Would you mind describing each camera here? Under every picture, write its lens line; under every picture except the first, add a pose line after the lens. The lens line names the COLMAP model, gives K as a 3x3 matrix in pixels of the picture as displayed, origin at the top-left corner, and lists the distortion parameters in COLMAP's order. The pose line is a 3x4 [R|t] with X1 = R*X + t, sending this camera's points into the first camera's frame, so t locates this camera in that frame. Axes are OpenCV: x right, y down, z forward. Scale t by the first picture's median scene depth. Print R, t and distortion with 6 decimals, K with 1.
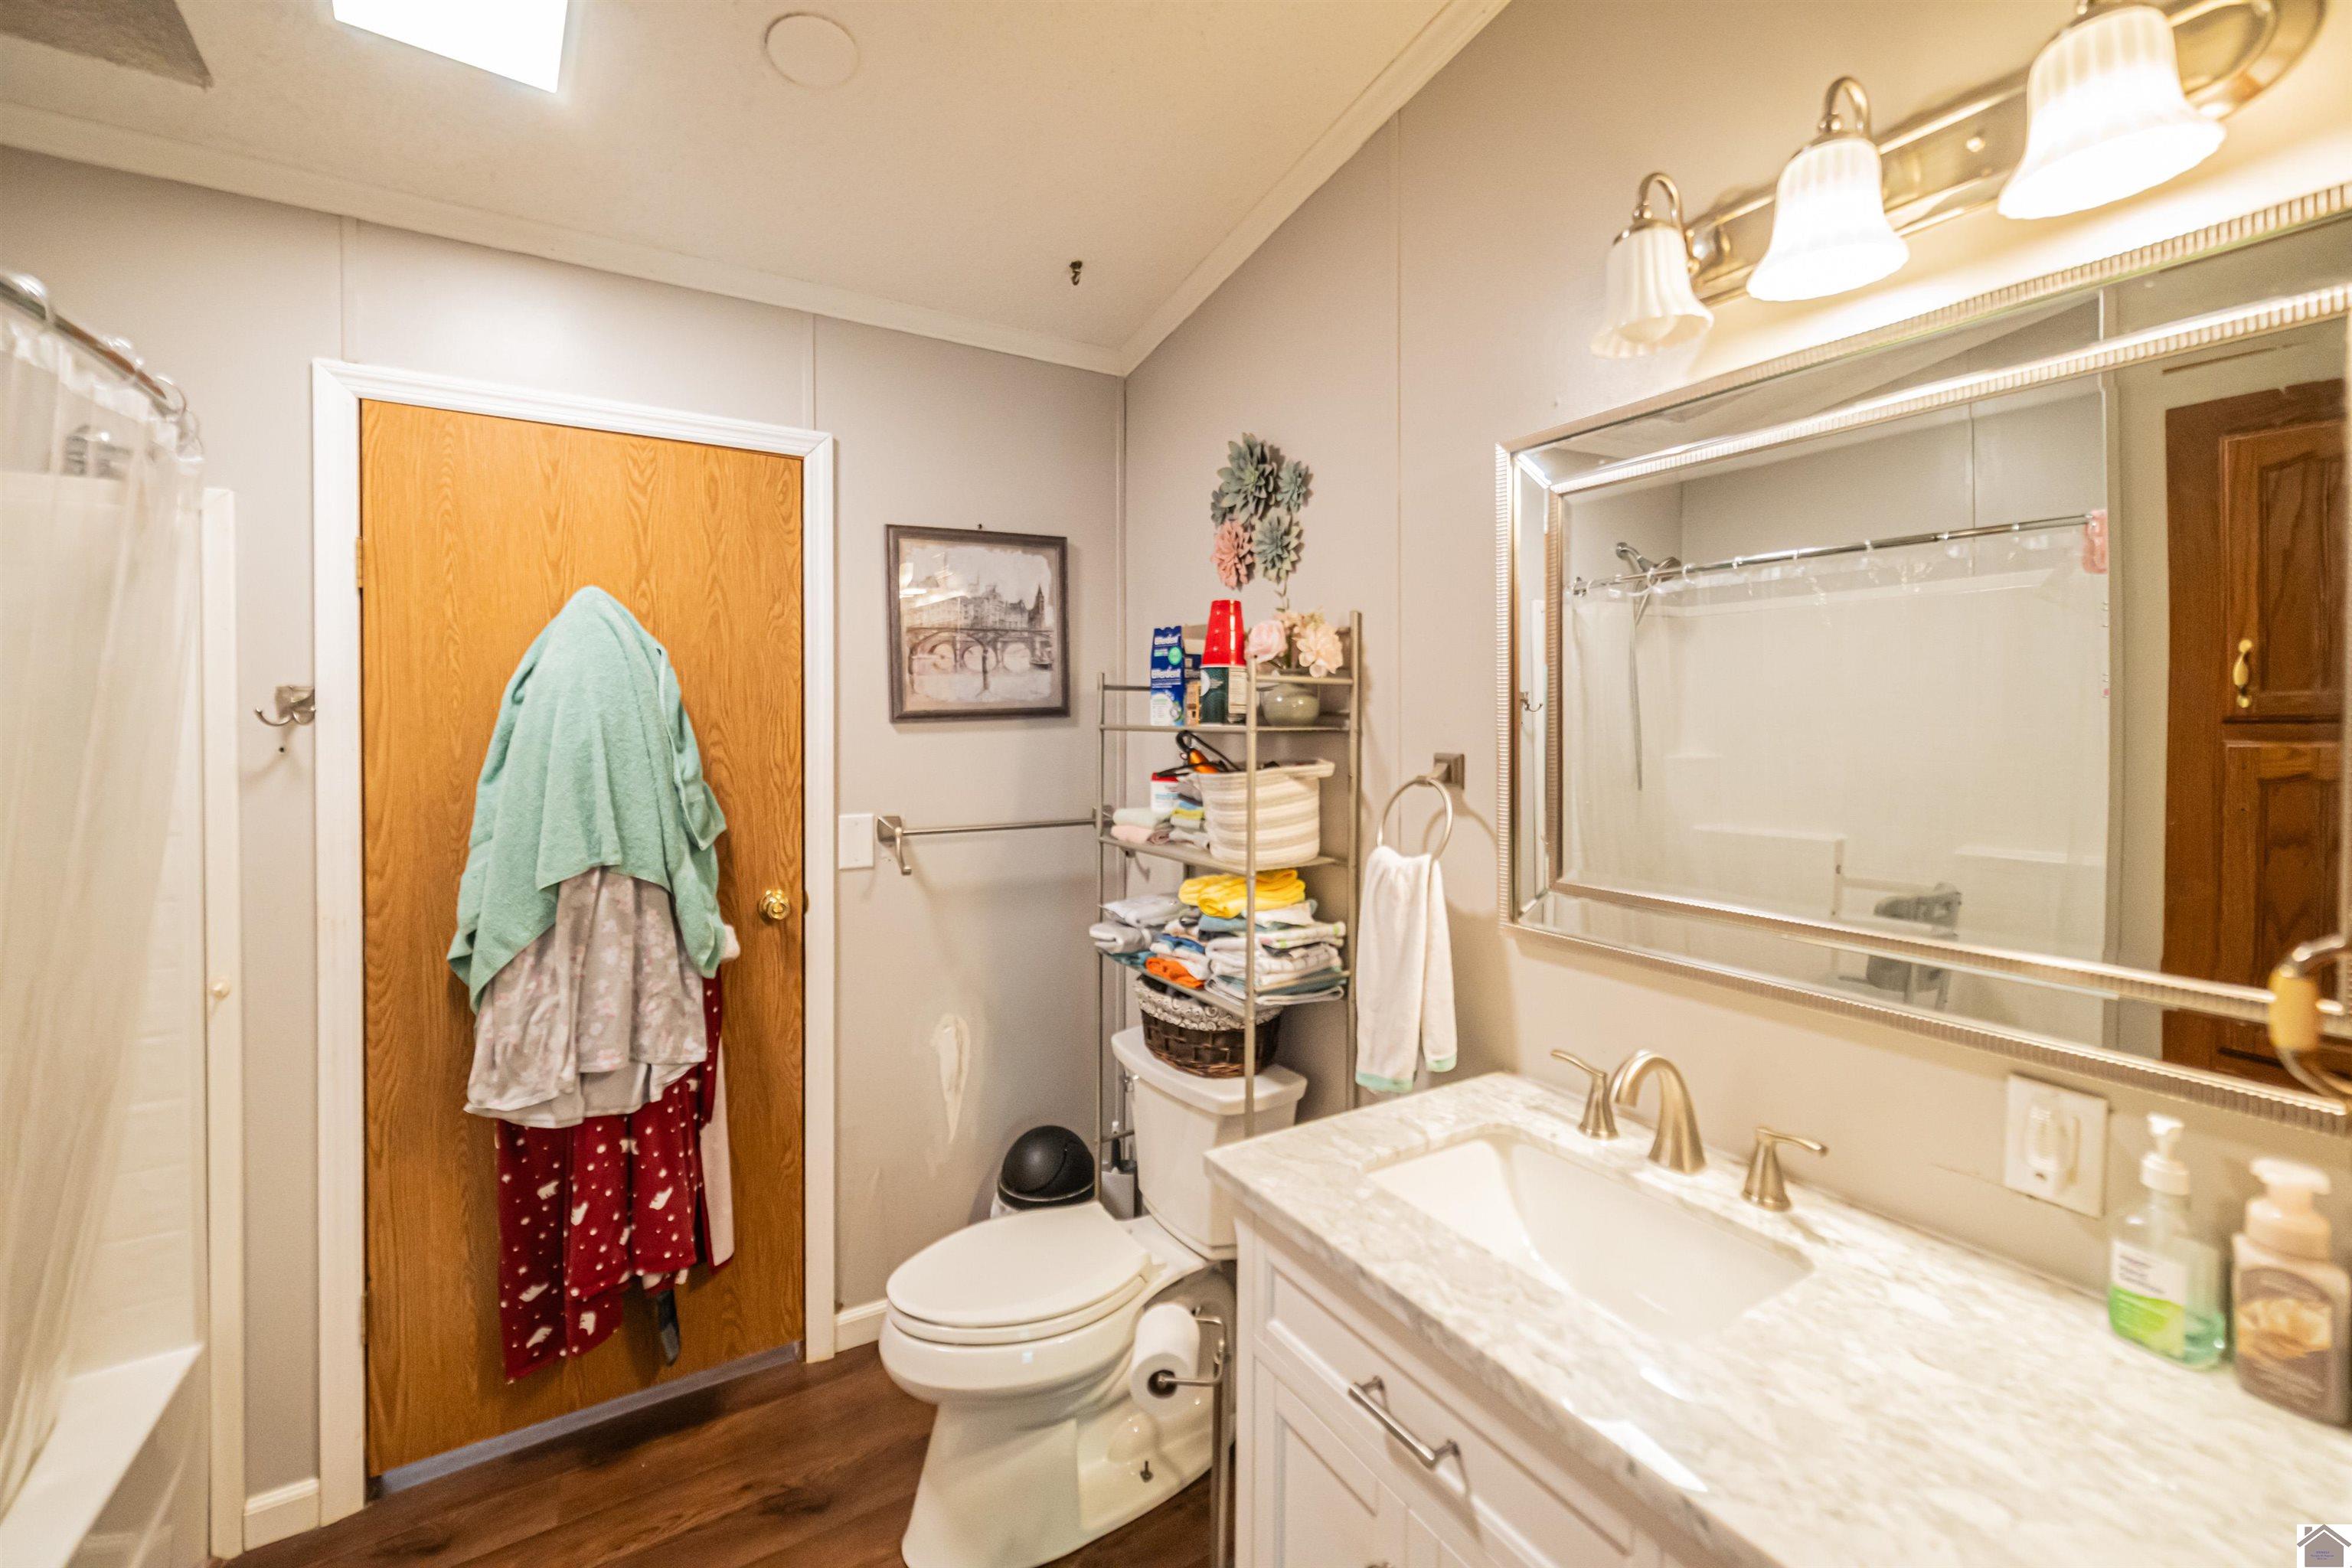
lens RADIAL K [[933.4, 0, 1130.0], [0, 933.4, 780.2], [0, 0, 1]] dist [0.000890, 0.000252]
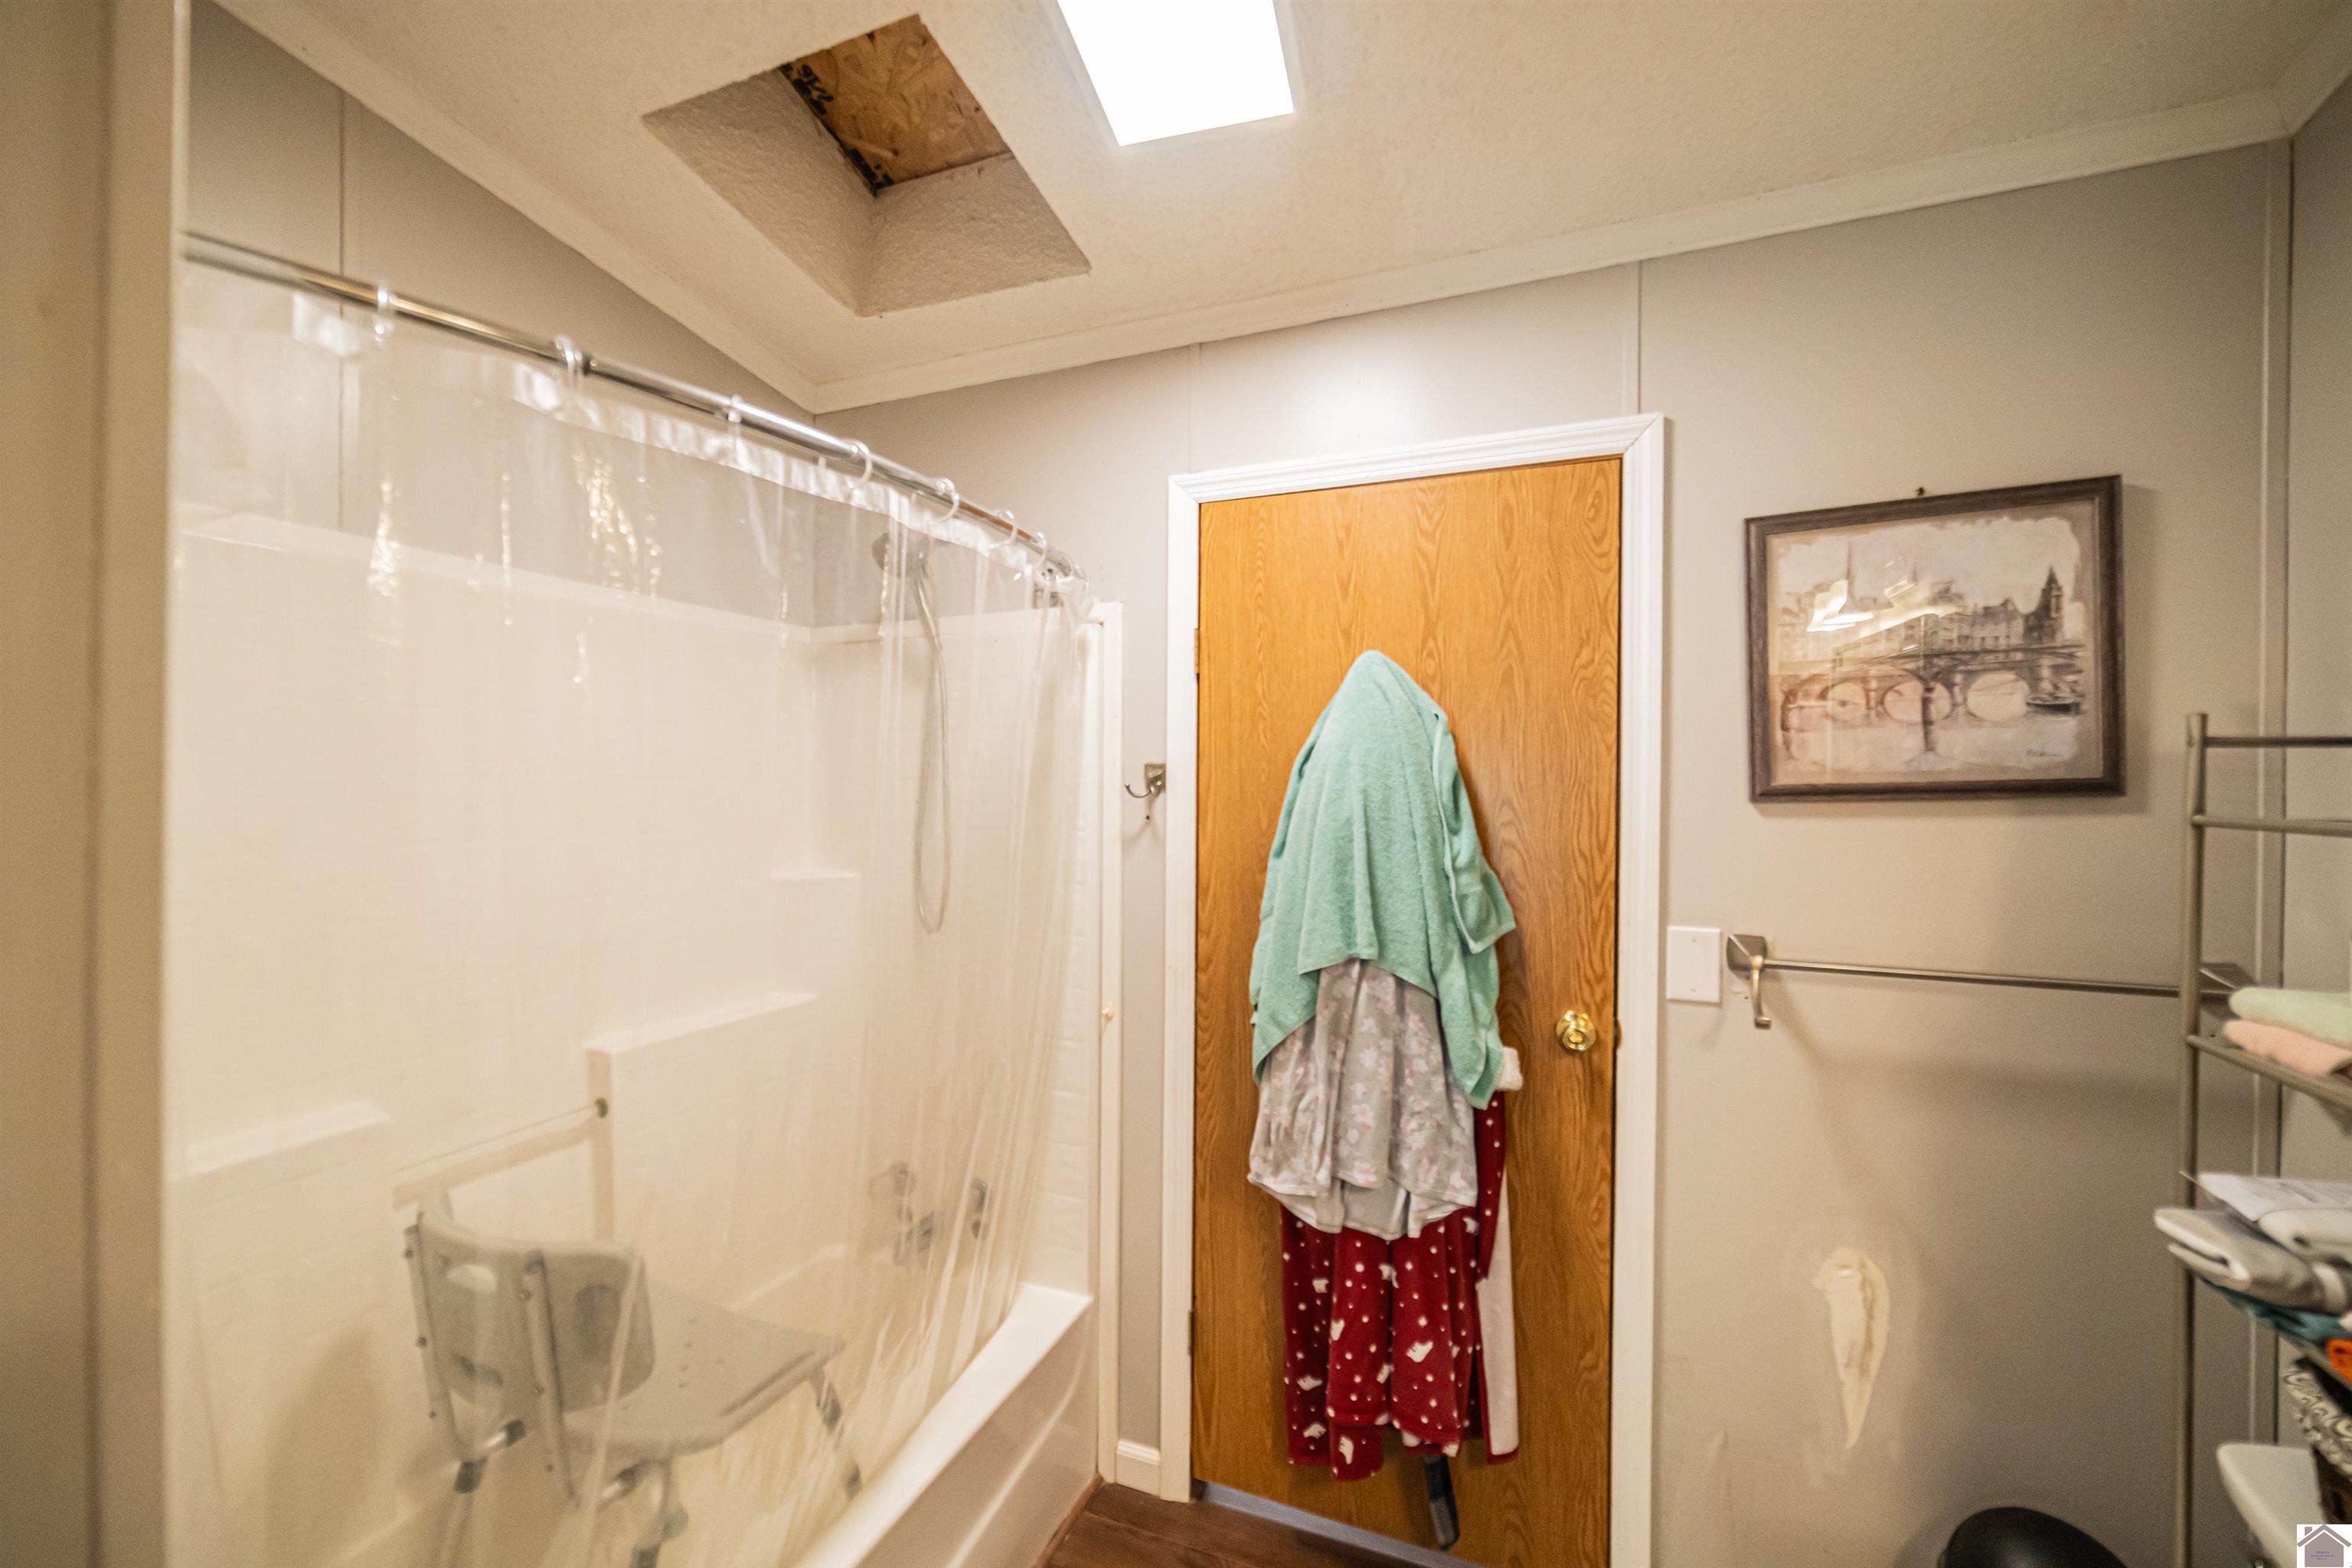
lens RADIAL K [[929.1, 0, 1177.6], [0, 929.1, 794.4], [0, 0, 1]] dist [-0.004944, 0.004372]
pose [[0.621759, 0.013179, -0.783098, 0.022567], [-0.054960, 0.998128, -0.026839, -0.028877], [0.781278, 0.059726, 0.621319, 0.270917]]
